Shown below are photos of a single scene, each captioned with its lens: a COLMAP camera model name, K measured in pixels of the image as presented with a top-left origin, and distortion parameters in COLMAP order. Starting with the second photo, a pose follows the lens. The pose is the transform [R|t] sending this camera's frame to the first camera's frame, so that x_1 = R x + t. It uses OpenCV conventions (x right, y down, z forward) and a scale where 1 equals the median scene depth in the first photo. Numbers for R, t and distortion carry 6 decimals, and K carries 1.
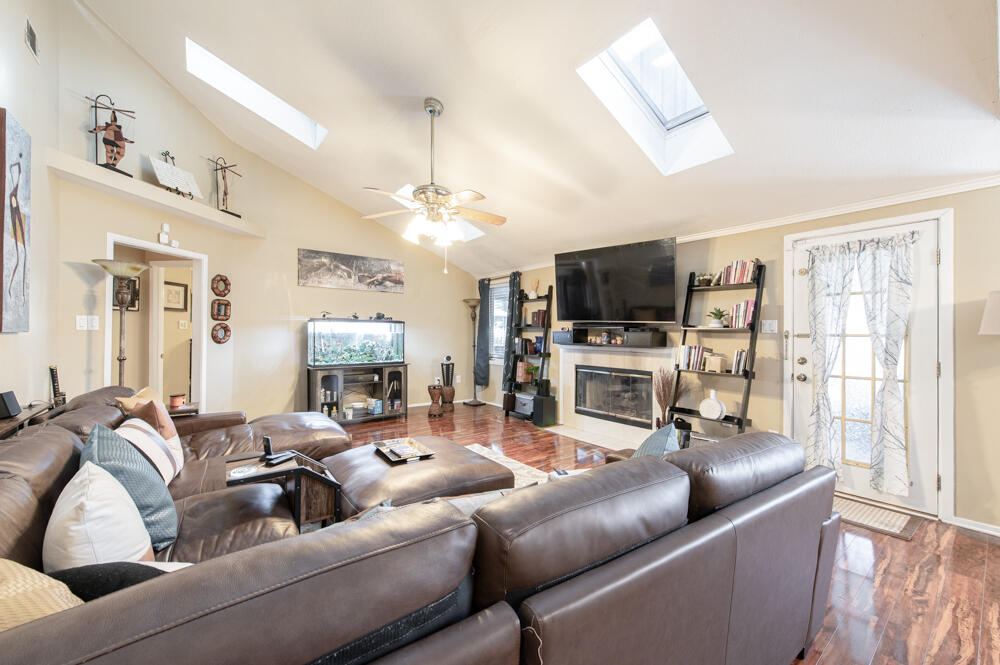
lens RADIAL K [[389.9, 0, 497.4], [0, 389.9, 332.8], [0, 0, 1]] dist [0.001111, -0.000223]
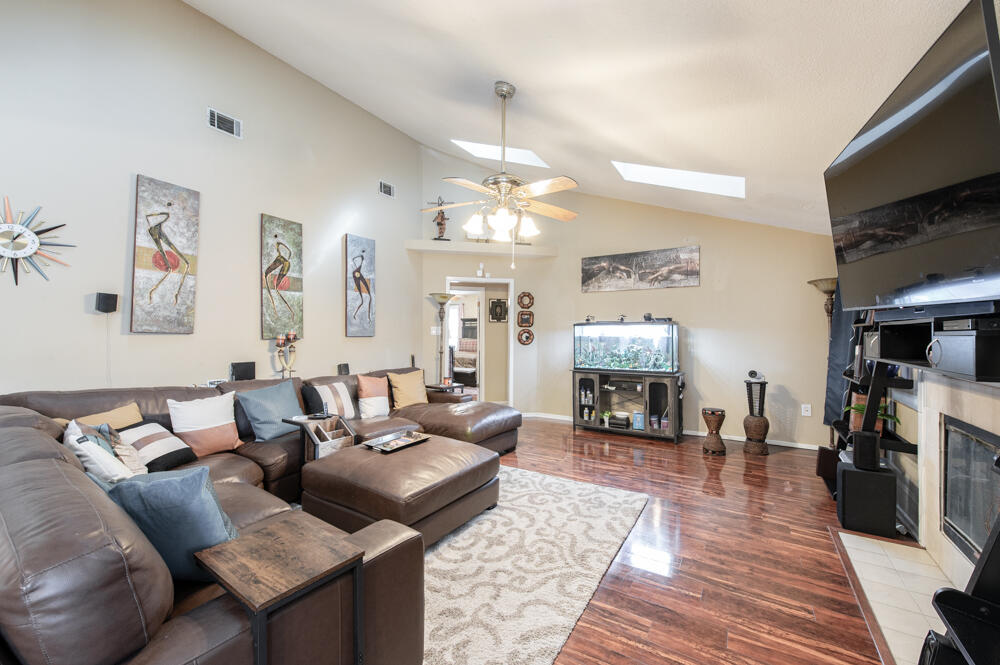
lens RADIAL K [[389.9, 0, 500.3], [0, 389.9, 334.1], [0, 0, 1]] dist [0.001111, -0.000223]
pose [[0.341744, -0.008007, -0.939759, 0.438450], [0.000647, 0.999965, -0.008285, 0.002134], [0.939793, 0.002223, 0.341738, 0.434773]]
